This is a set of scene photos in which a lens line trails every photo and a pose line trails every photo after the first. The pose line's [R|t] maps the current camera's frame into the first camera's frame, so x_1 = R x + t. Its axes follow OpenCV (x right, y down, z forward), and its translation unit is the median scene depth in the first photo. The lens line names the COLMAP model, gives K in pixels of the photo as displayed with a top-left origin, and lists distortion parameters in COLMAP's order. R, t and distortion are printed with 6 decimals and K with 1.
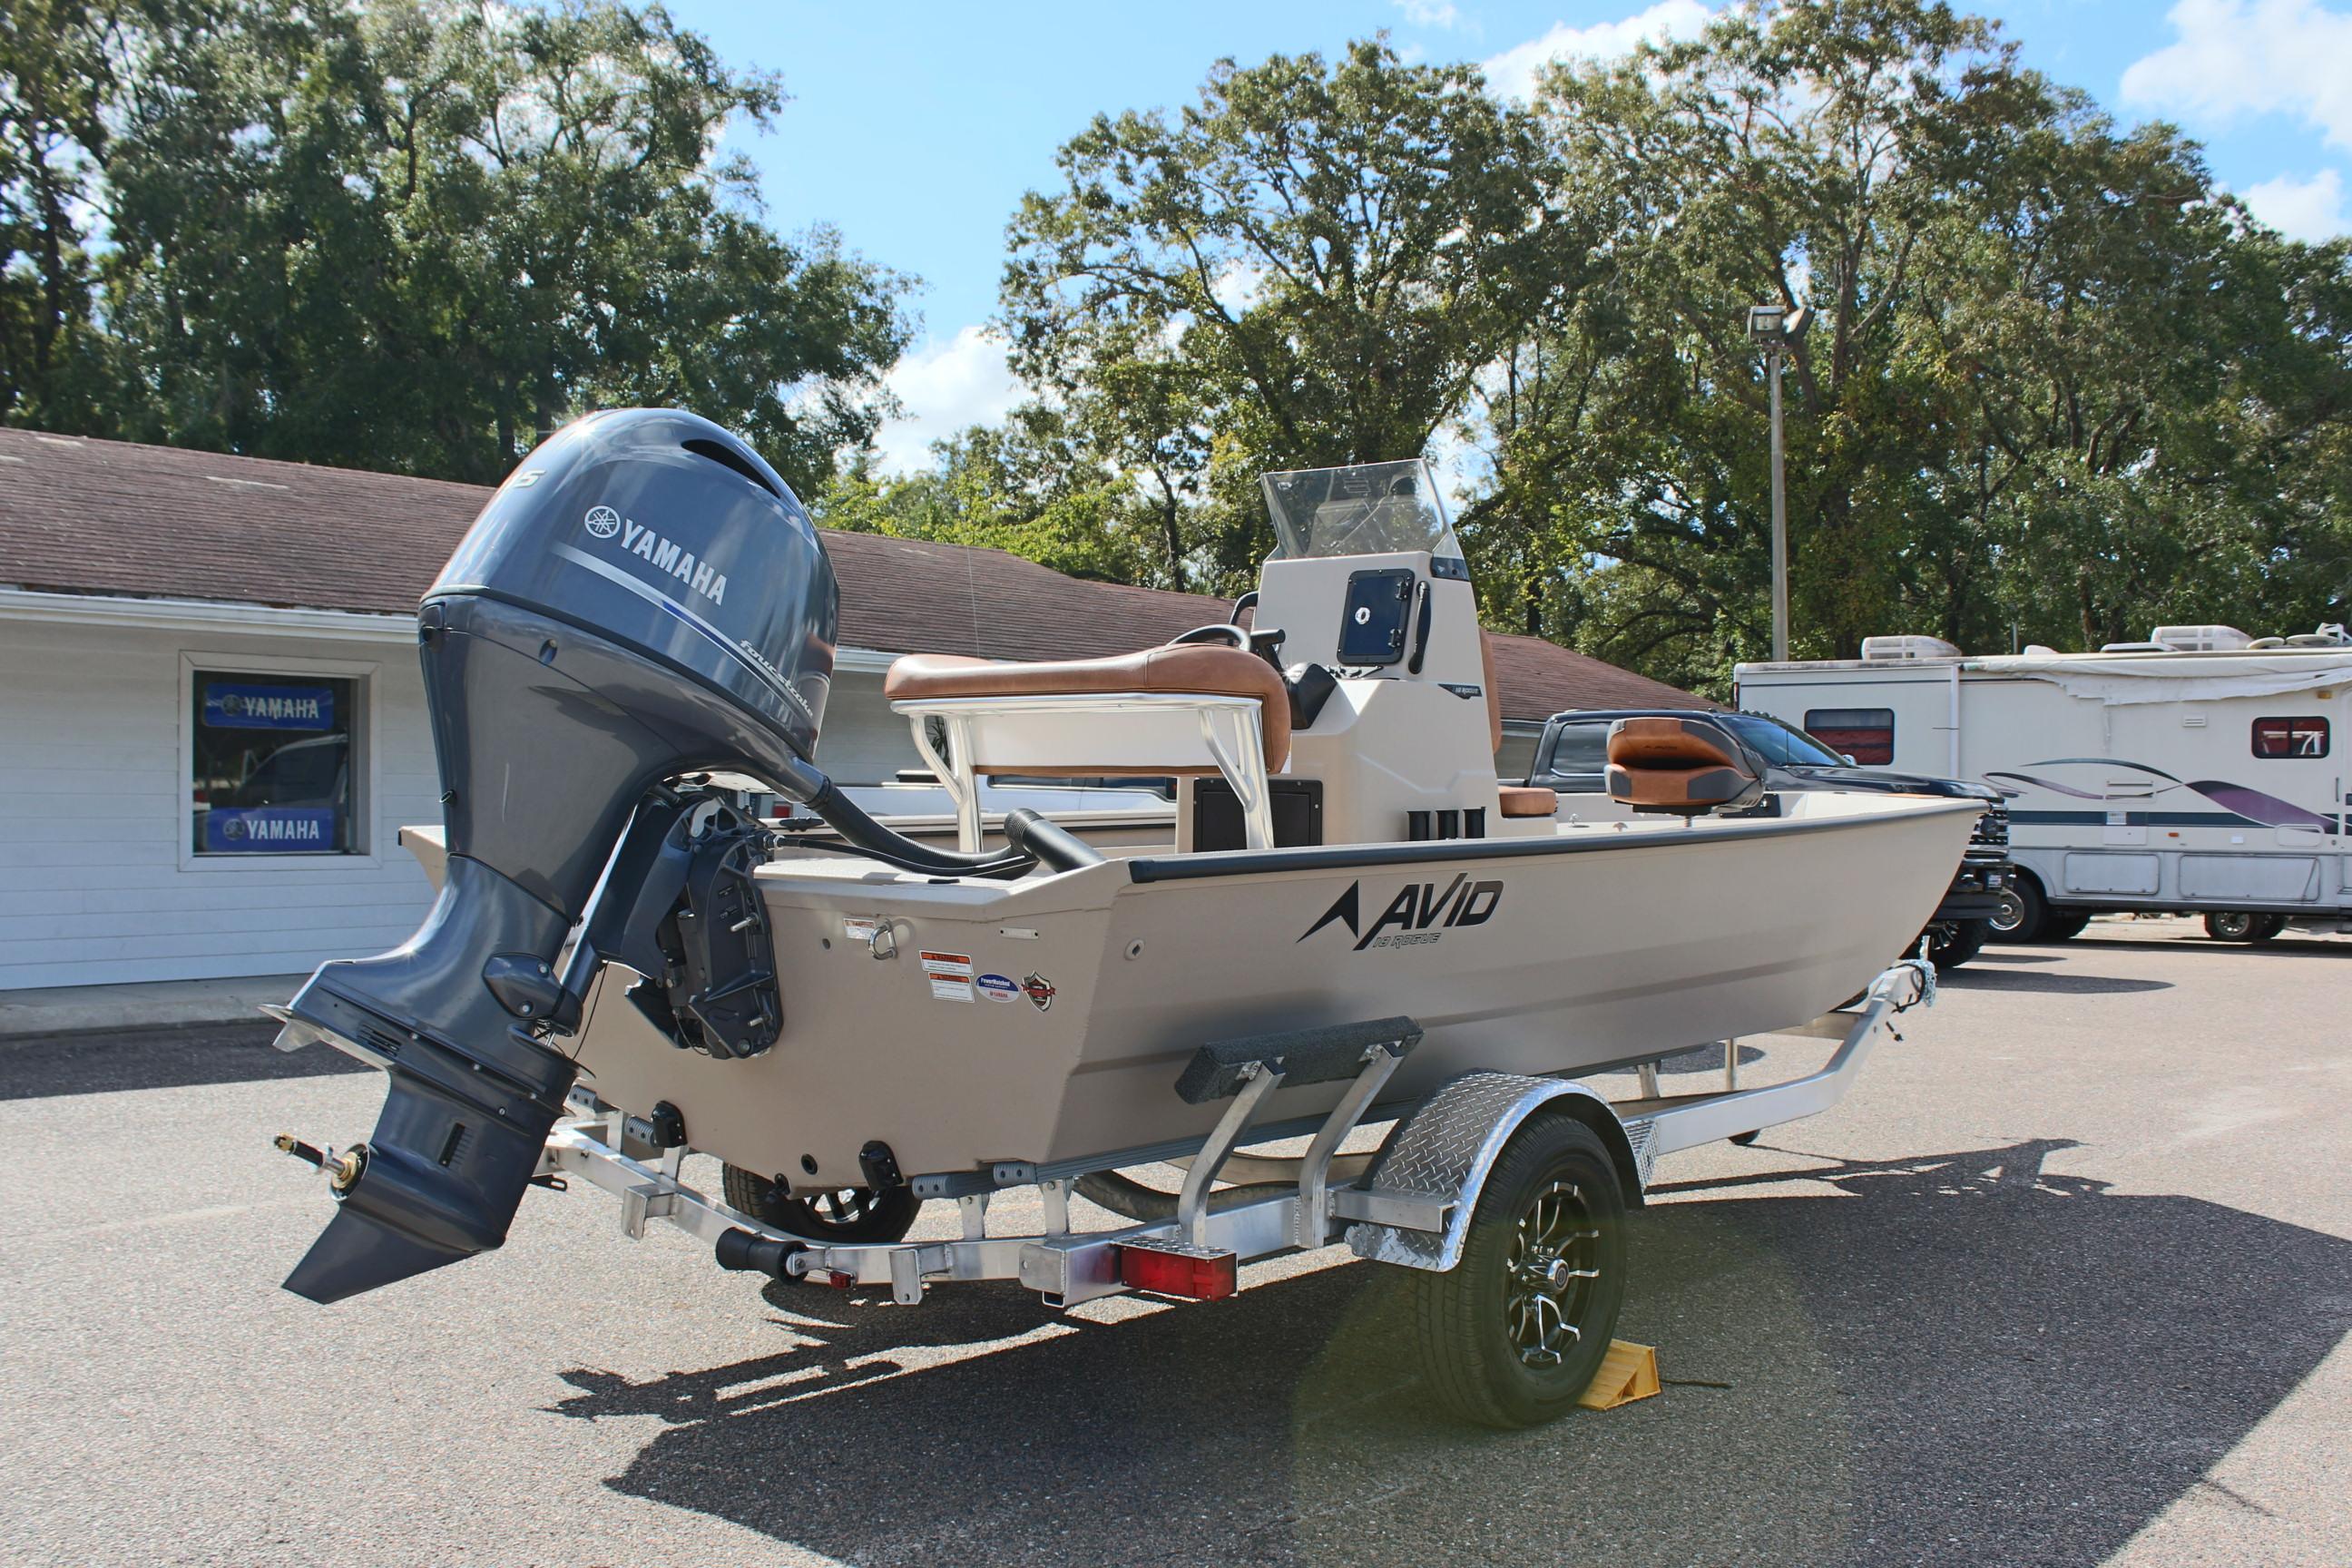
lens RADIAL K [[2162.2, 0, 1170.3], [0, 2162.2, 798.4], [0, 0, 1]] dist [-0.153207, 0.168230]
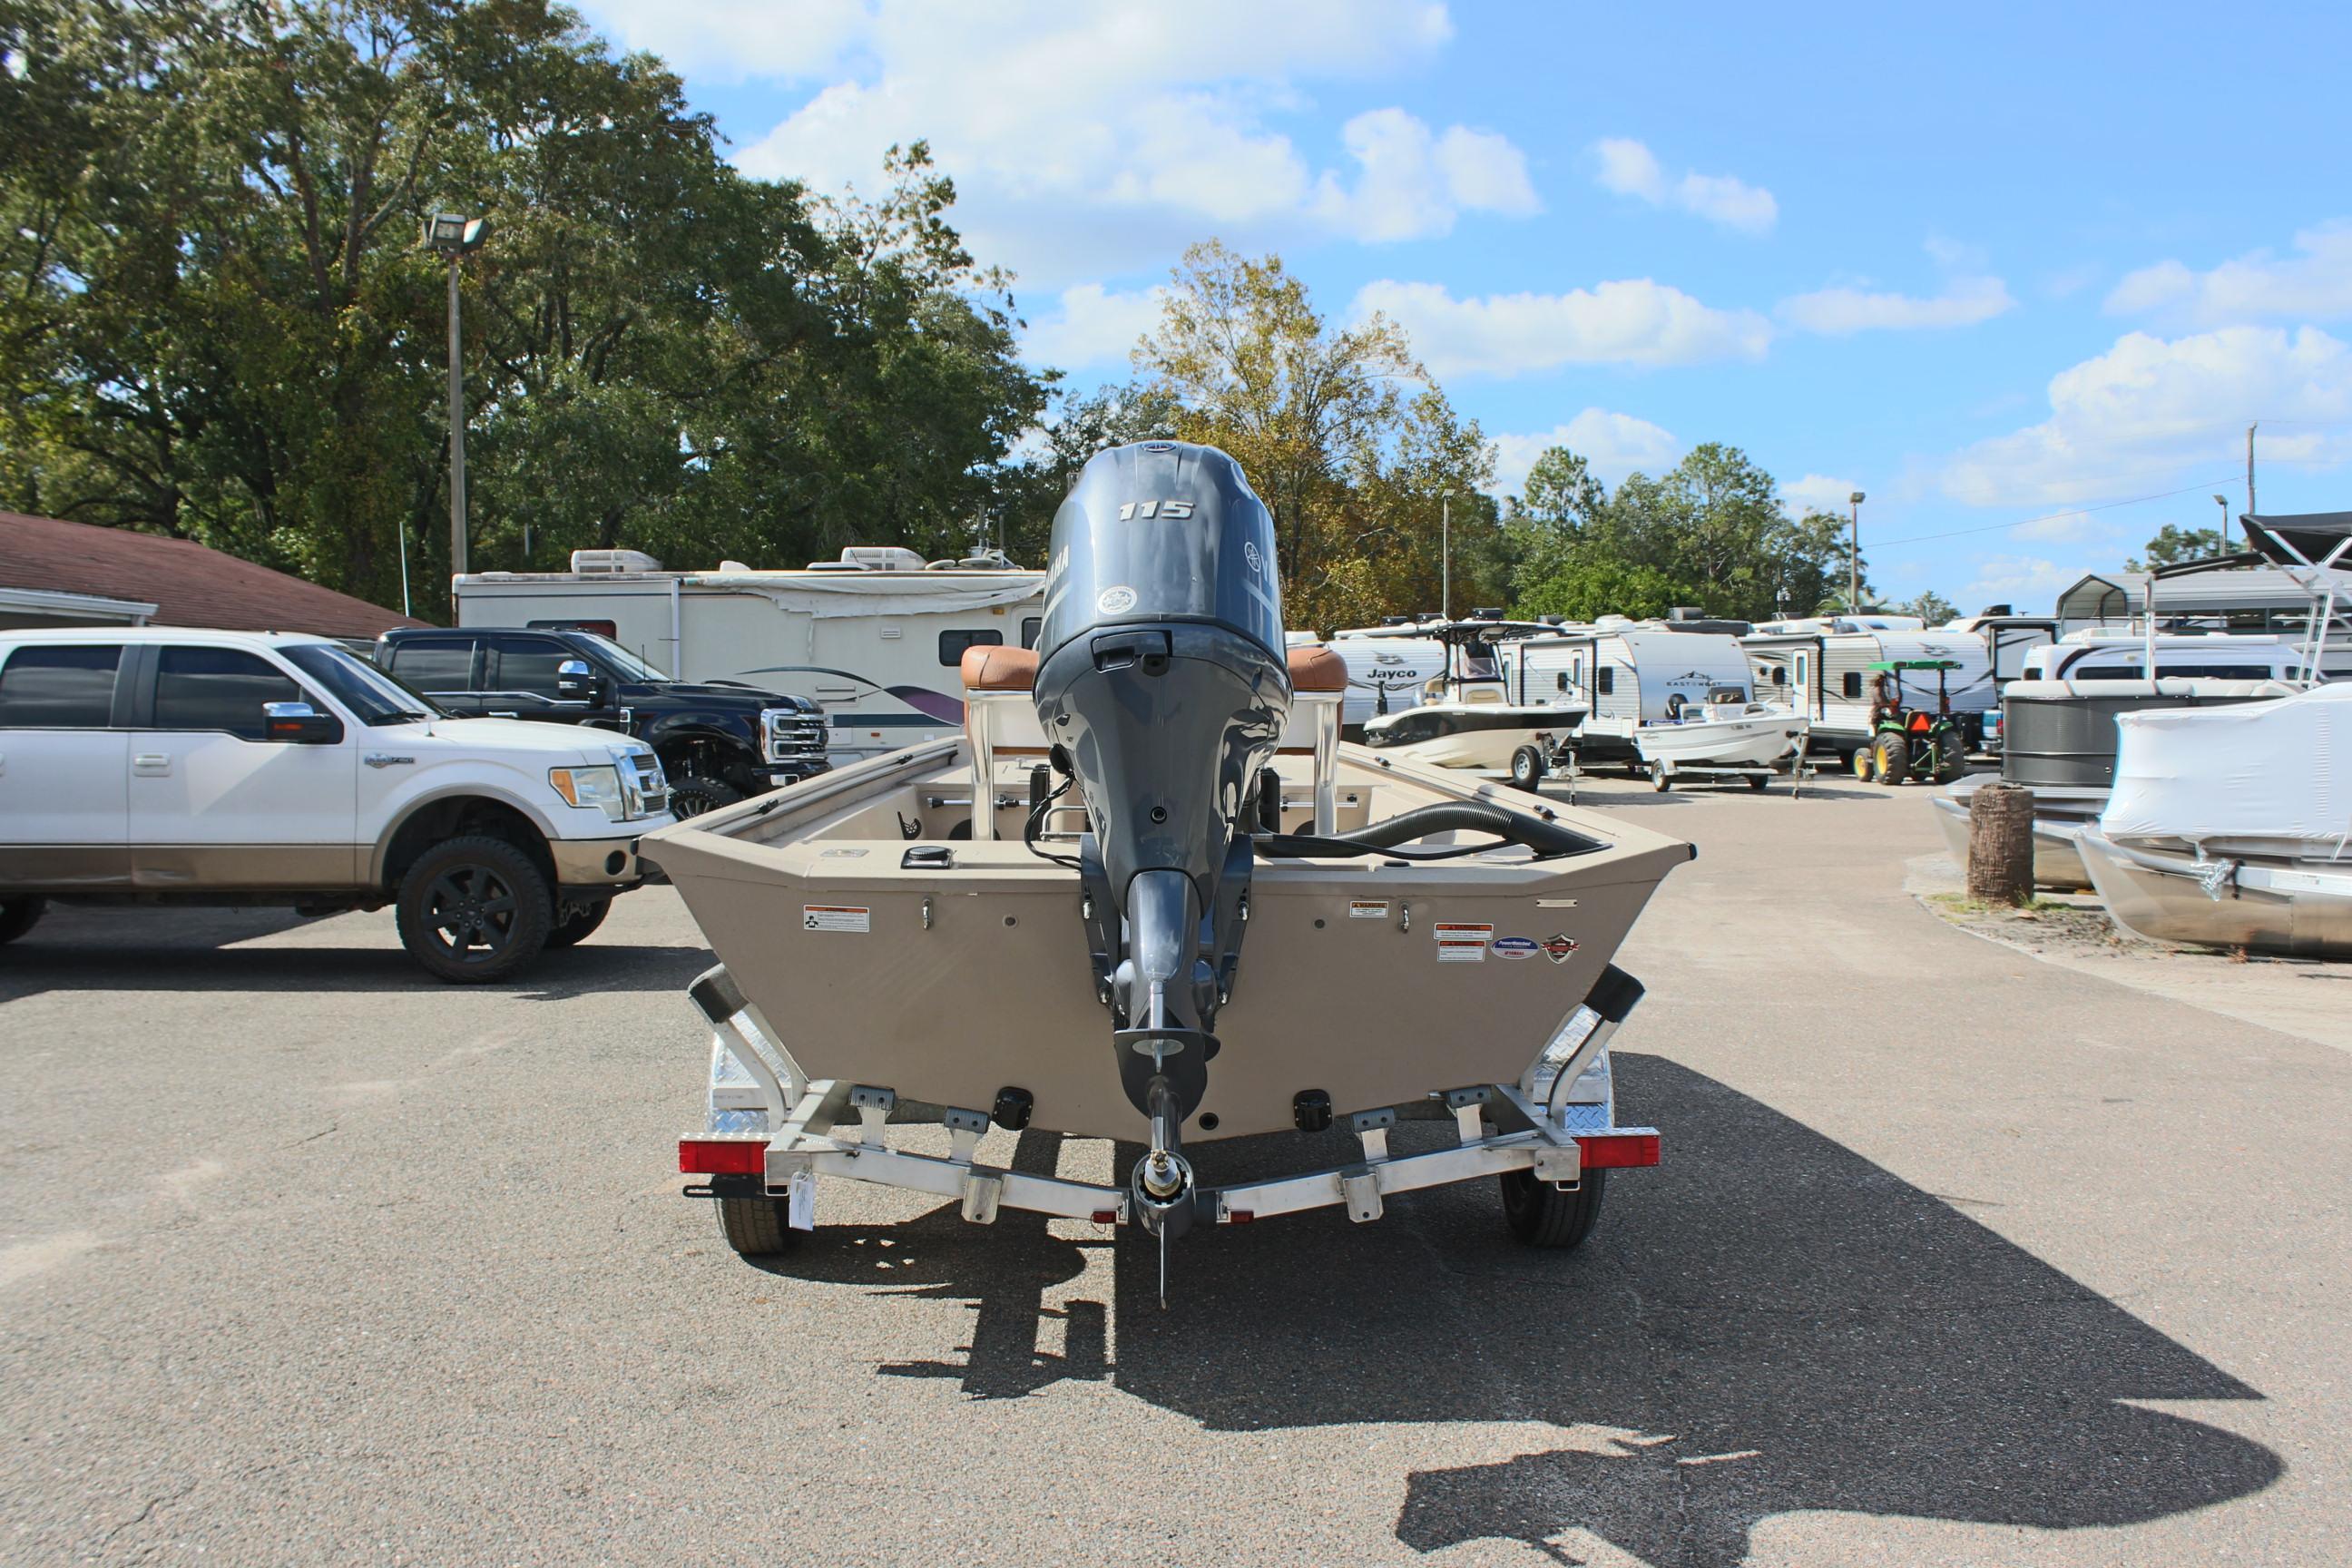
lens RADIAL K [[2142.1, 0, 1169.8], [0, 2142.1, 864.9], [0, 0, 1]] dist [-0.165939, 0.134056]
pose [[0.766658, -0.062659, 0.638991, -0.127797], [0.010327, 0.996301, 0.085307, -0.008467], [-0.641973, -0.058803, 0.764469, 0.023083]]
